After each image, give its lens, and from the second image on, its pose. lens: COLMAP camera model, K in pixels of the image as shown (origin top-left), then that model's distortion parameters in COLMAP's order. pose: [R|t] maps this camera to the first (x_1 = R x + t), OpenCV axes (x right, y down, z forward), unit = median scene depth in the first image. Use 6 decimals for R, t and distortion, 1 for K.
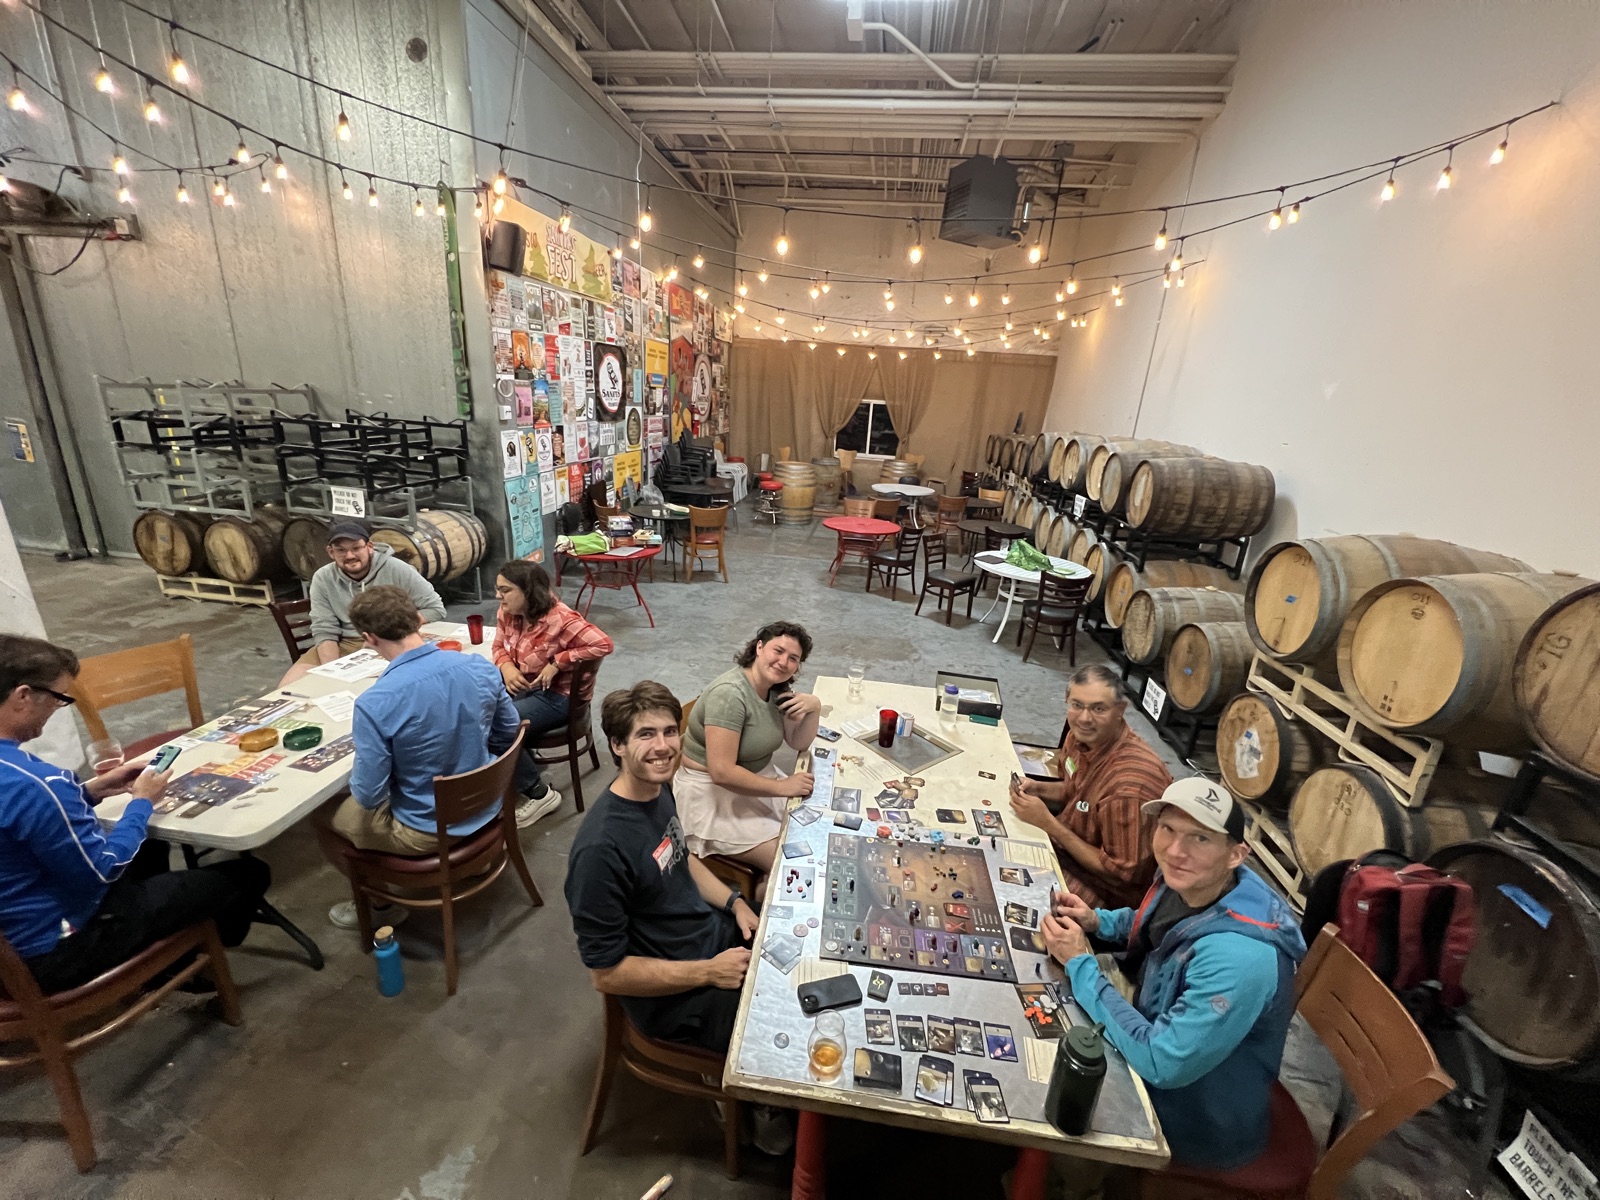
lens RADIAL K [[635.5, 0, 798.4], [0, 635.5, 596.4], [0, 0, 1]] dist [-0.001526, 0.000421]
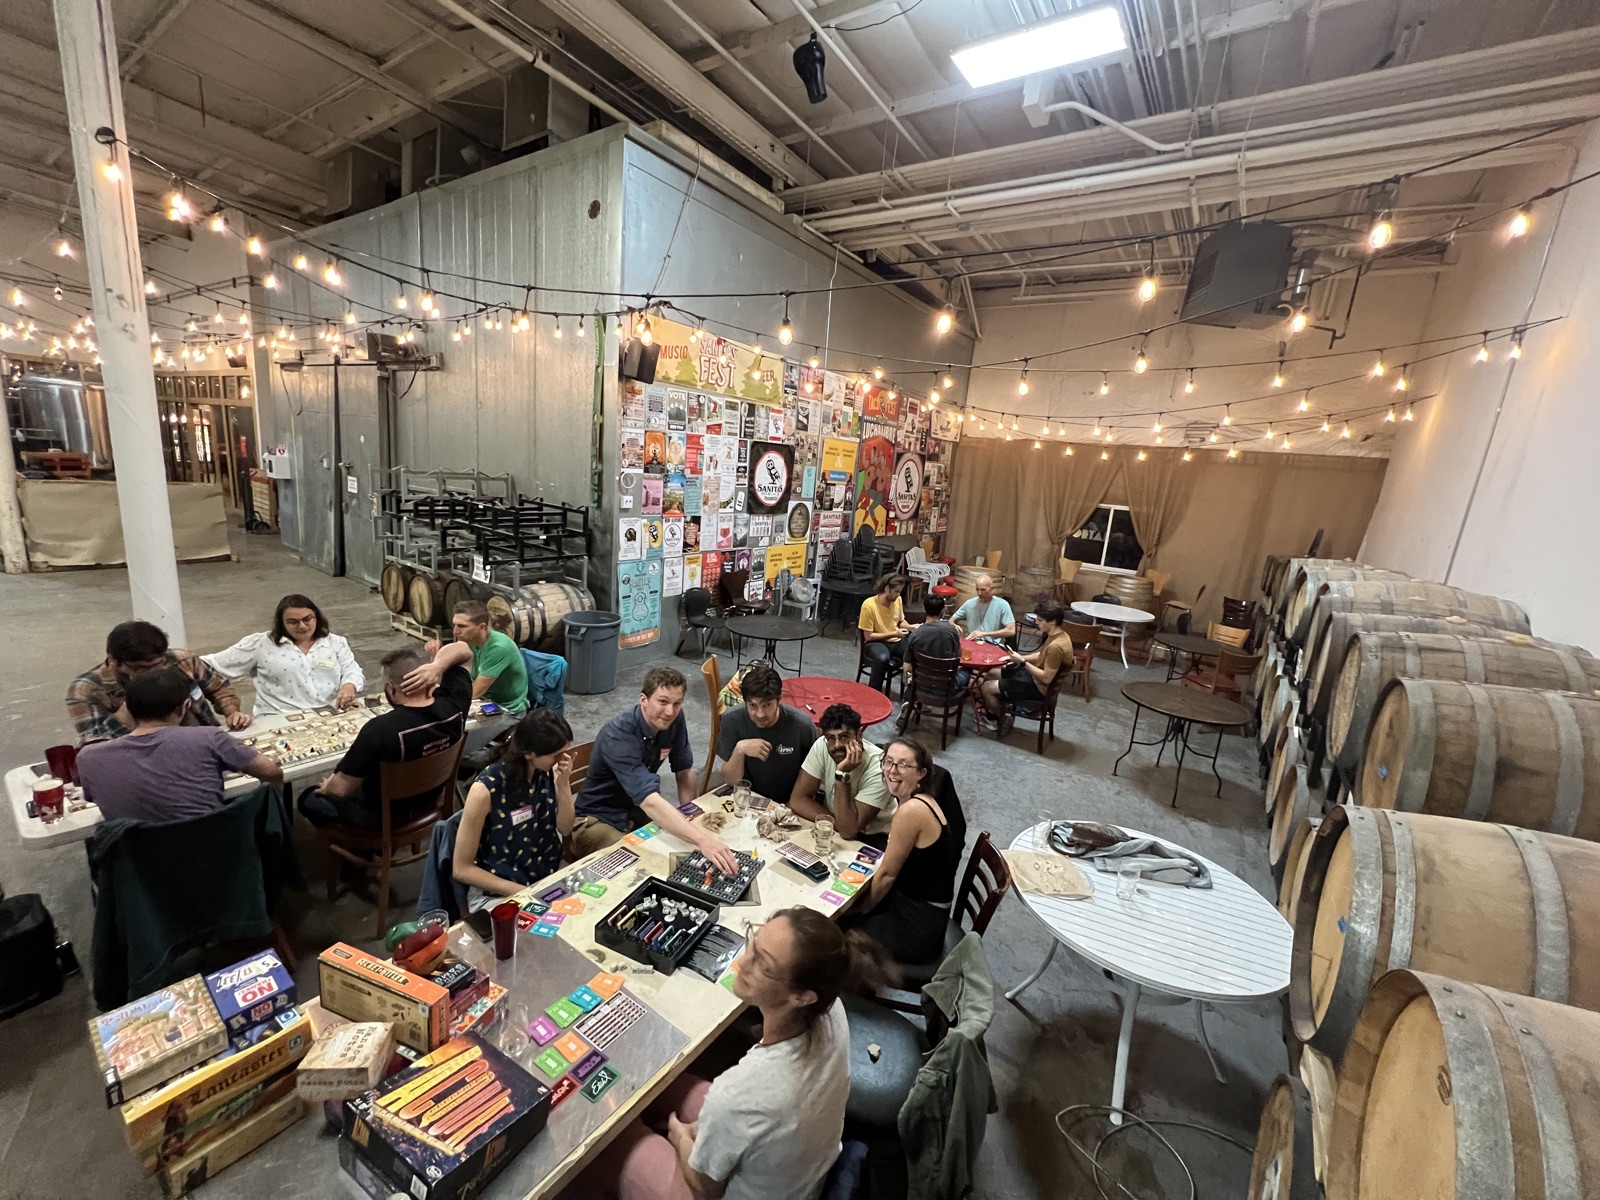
lens RADIAL K [[636.3, 0, 797.4], [0, 636.3, 597.5], [0, 0, 1]] dist [-0.000660, -0.000230]
pose [[0.891862, 0.106937, -0.439484, 0.251623], [-0.167574, 0.980625, -0.101455, -0.055012], [0.420120, 0.164130, 0.892503, 0.142745]]
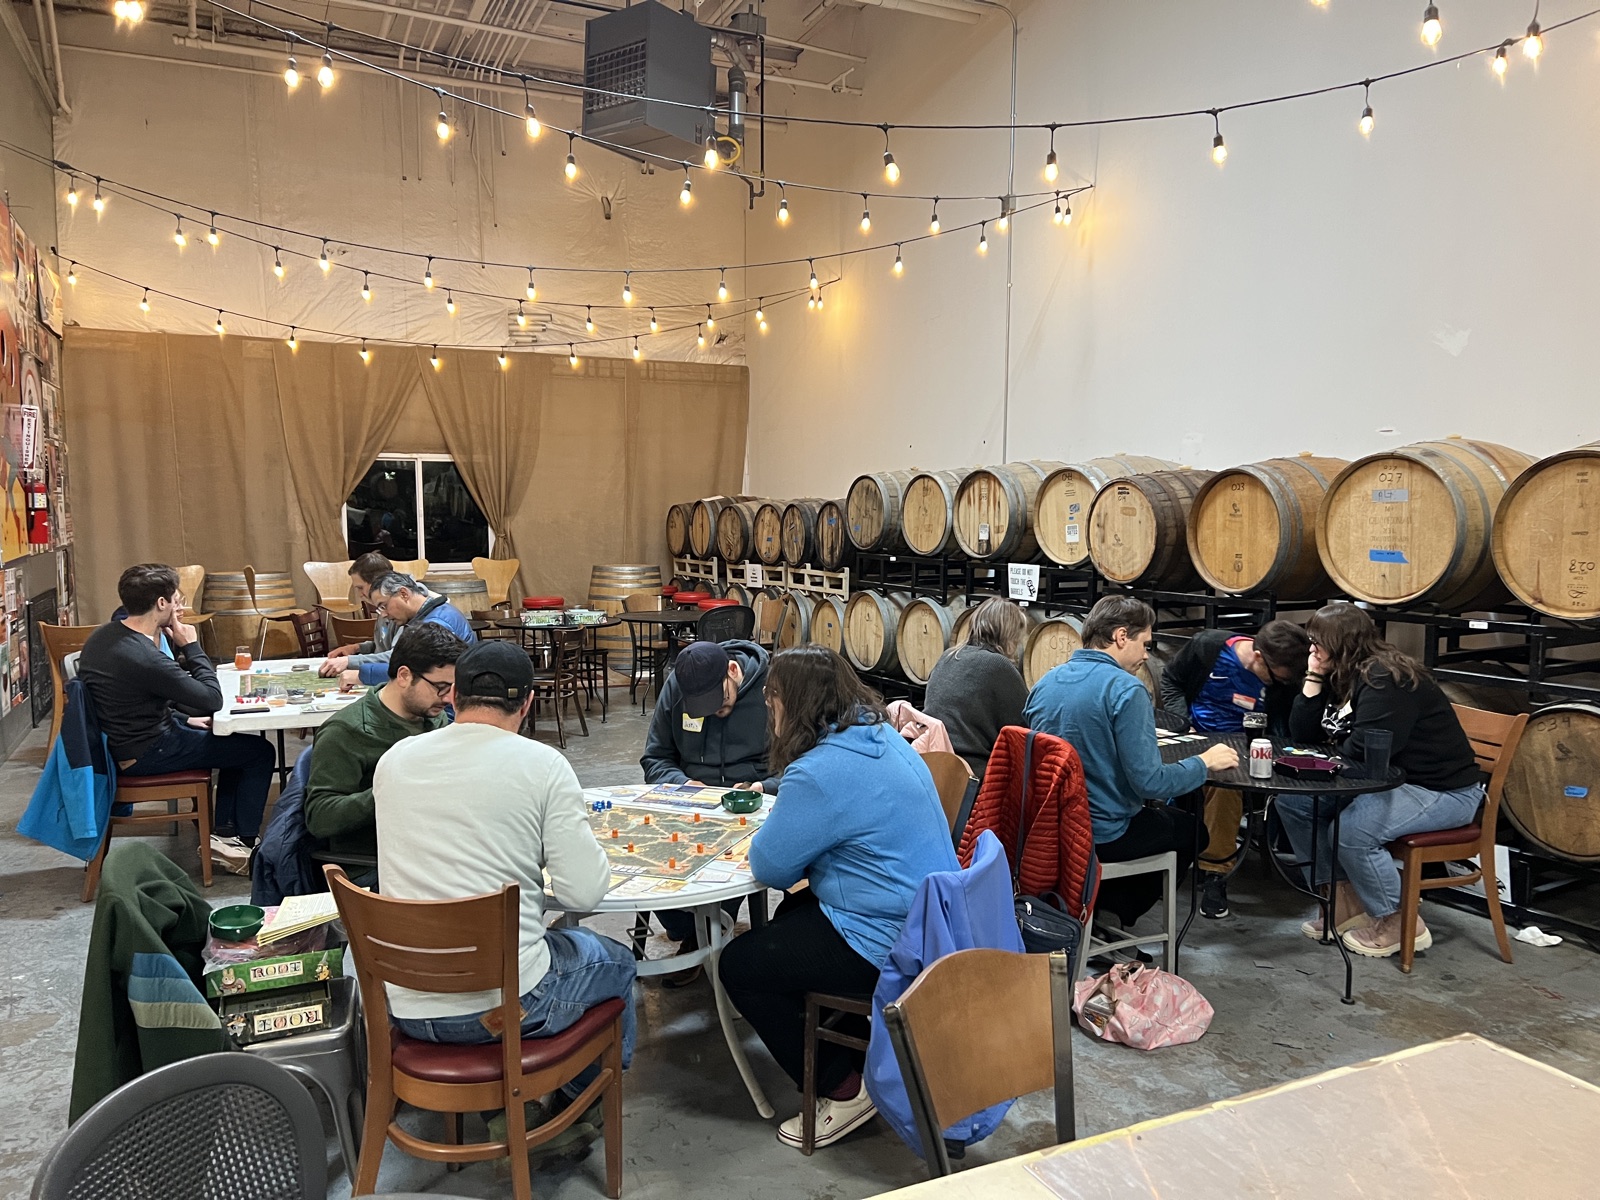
lens RADIAL K [[1190.1, 0, 804.6], [0, 1190.1, 613.2], [0, 0, 1]] dist [0.006962, -0.013956]
pose [[0.833219, -0.110156, 0.541860, -0.284864], [0.212755, 0.968380, -0.130289, -0.023753], [-0.510374, 0.223843, 0.830309, 0.249029]]
